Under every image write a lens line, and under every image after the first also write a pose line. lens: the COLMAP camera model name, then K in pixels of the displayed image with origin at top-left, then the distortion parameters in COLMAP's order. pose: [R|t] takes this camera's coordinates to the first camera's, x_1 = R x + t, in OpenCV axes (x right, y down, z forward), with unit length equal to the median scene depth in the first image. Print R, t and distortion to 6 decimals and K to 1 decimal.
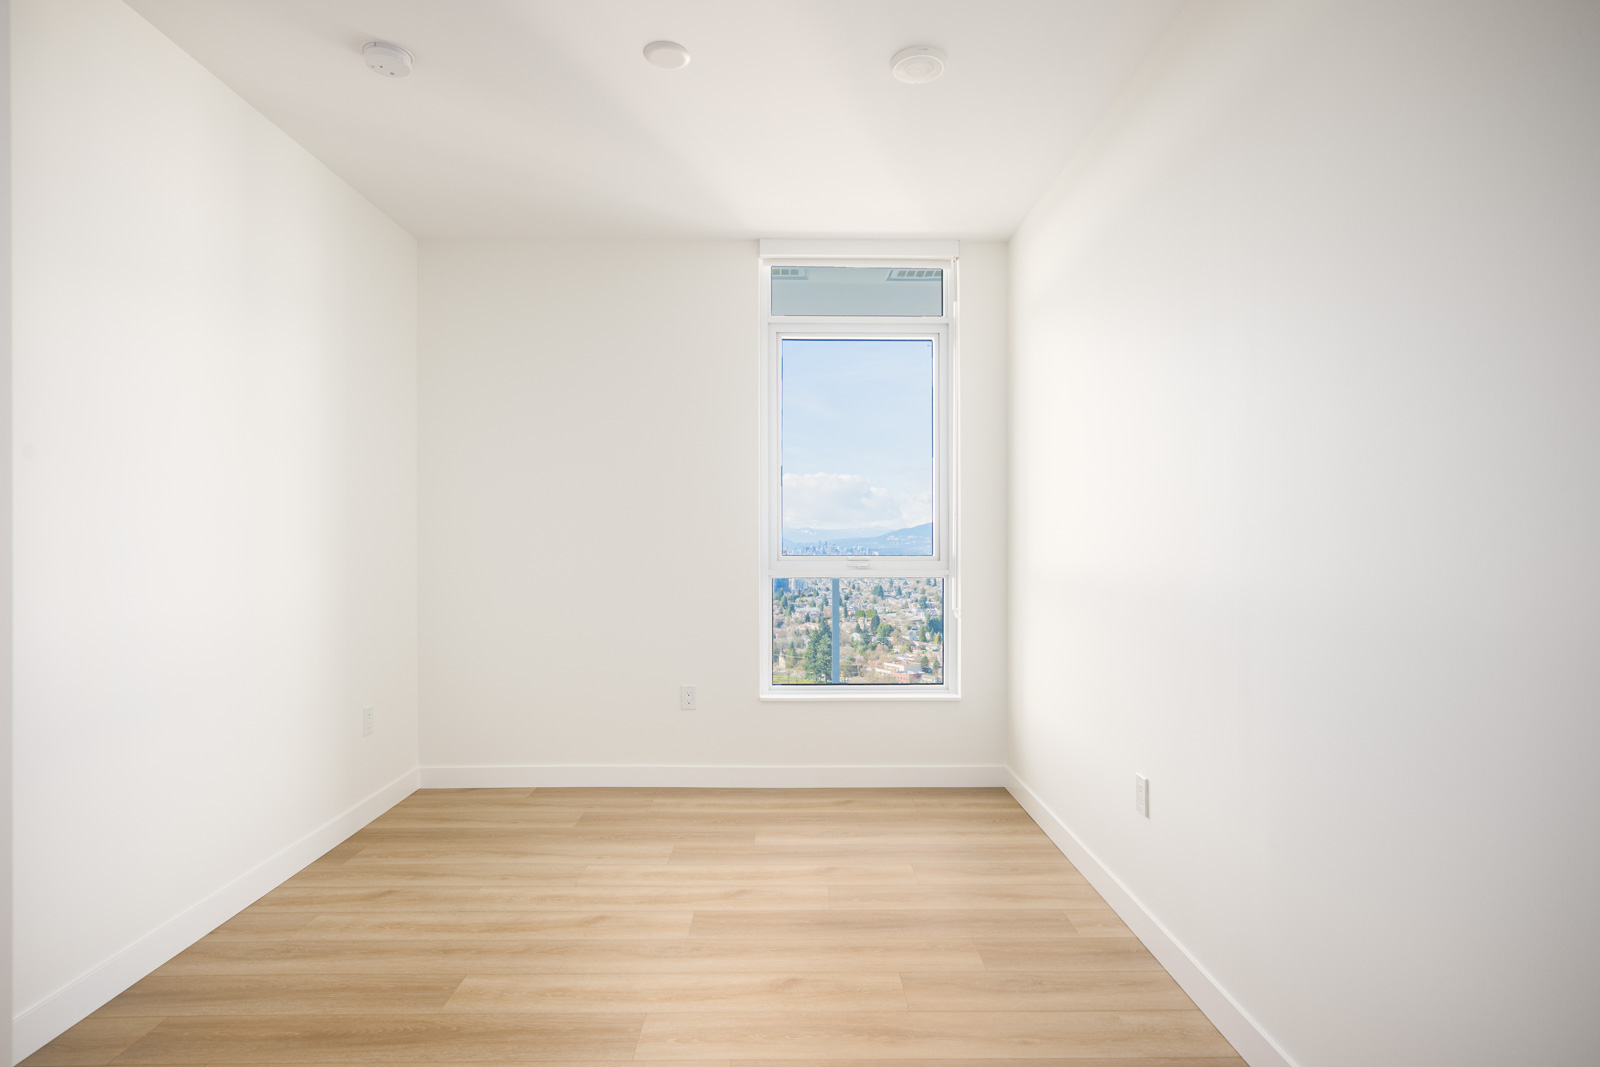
lens RADIAL K [[833.7, 0, 814.8], [0, 833.7, 534.0], [0, 0, 1]] dist [0.003509, 0.002460]
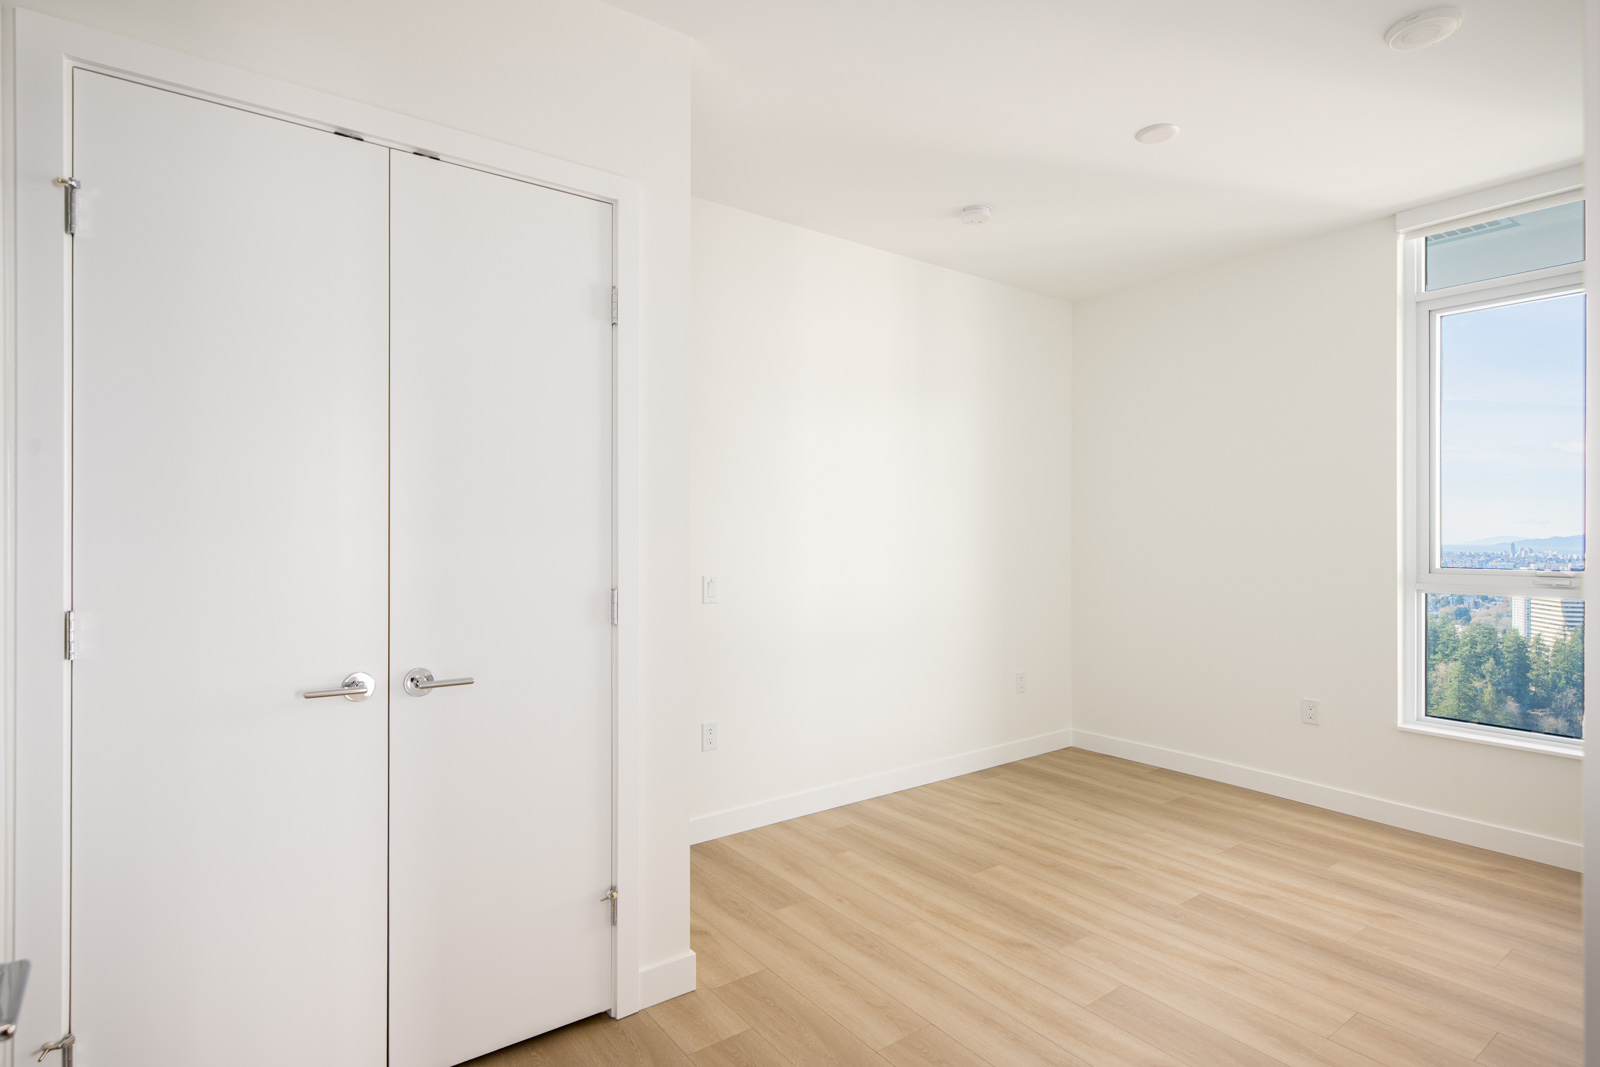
lens RADIAL K [[824.2, 0, 786.2], [0, 824.2, 528.5], [0, 0, 1]] dist [-0.000108, 0.000188]
pose [[0.565691, -0.004191, -0.824607, 0.349253], [0.003607, 0.999990, -0.002608, -0.019422], [0.824609, -0.001499, 0.565701, -0.048629]]
